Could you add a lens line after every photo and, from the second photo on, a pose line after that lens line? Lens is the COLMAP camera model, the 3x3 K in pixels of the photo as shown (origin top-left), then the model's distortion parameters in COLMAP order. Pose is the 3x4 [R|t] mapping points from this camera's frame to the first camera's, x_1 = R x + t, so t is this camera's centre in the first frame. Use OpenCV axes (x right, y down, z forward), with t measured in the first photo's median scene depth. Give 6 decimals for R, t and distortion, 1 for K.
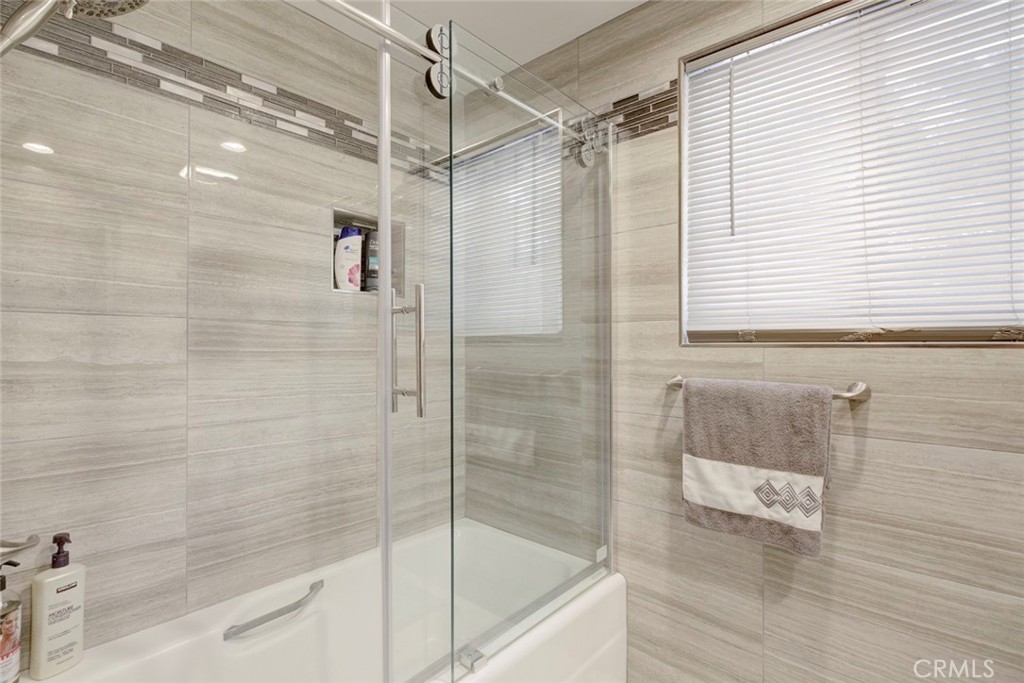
lens RADIAL K [[475.9, 0, 512.4], [0, 475.9, 342.4], [0, 0, 1]] dist [-0.007758, 0.001597]
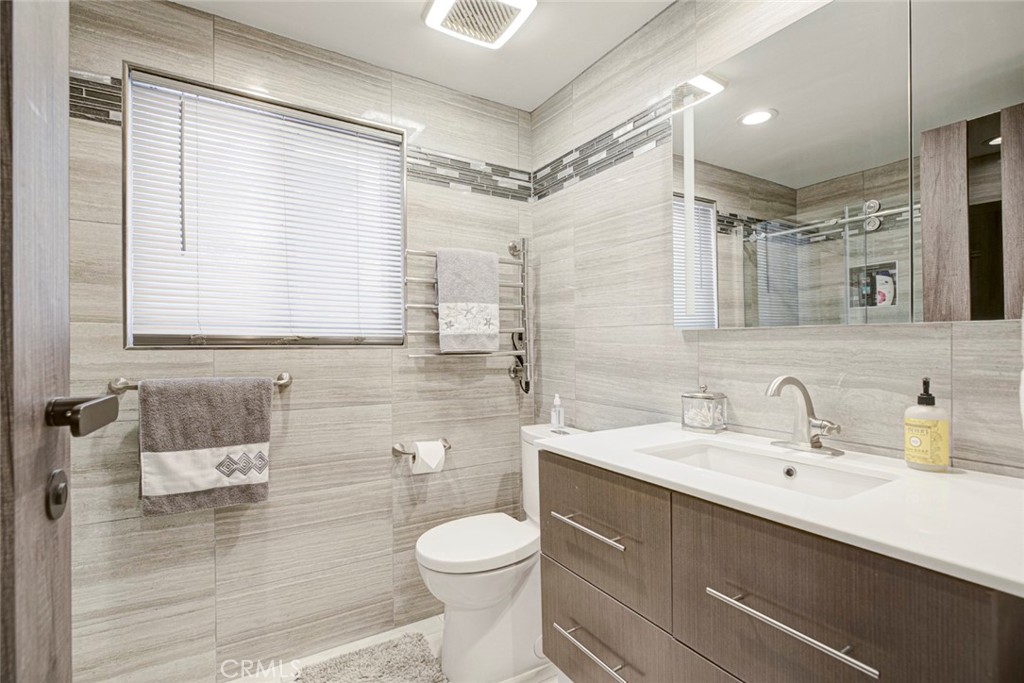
lens RADIAL K [[475.9, 0, 511.3], [0, 475.9, 346.9], [0, 0, 1]] dist [-0.007758, 0.001597]
pose [[0.285800, 0.000162, 0.958289, -0.428311], [0.001386, 0.999999, -0.000583, 0.005621], [-0.958288, 0.001495, 0.285800, -0.073203]]
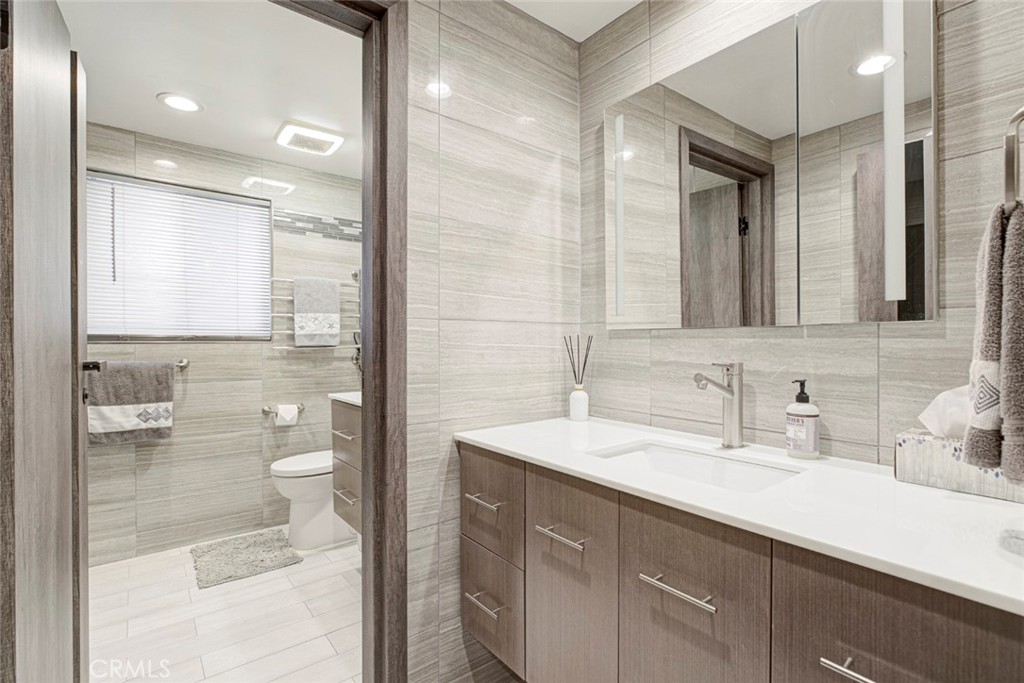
lens RADIAL K [[475.9, 0, 511.4], [0, 475.9, 342.4], [0, 0, 1]] dist [-0.007758, 0.001597]
pose [[0.165222, 0.001050, 0.986256, -1.140479], [0.000476, 0.999999, -0.001144, 0.007751], [-0.986256, 0.000658, 0.165221, -0.835124]]
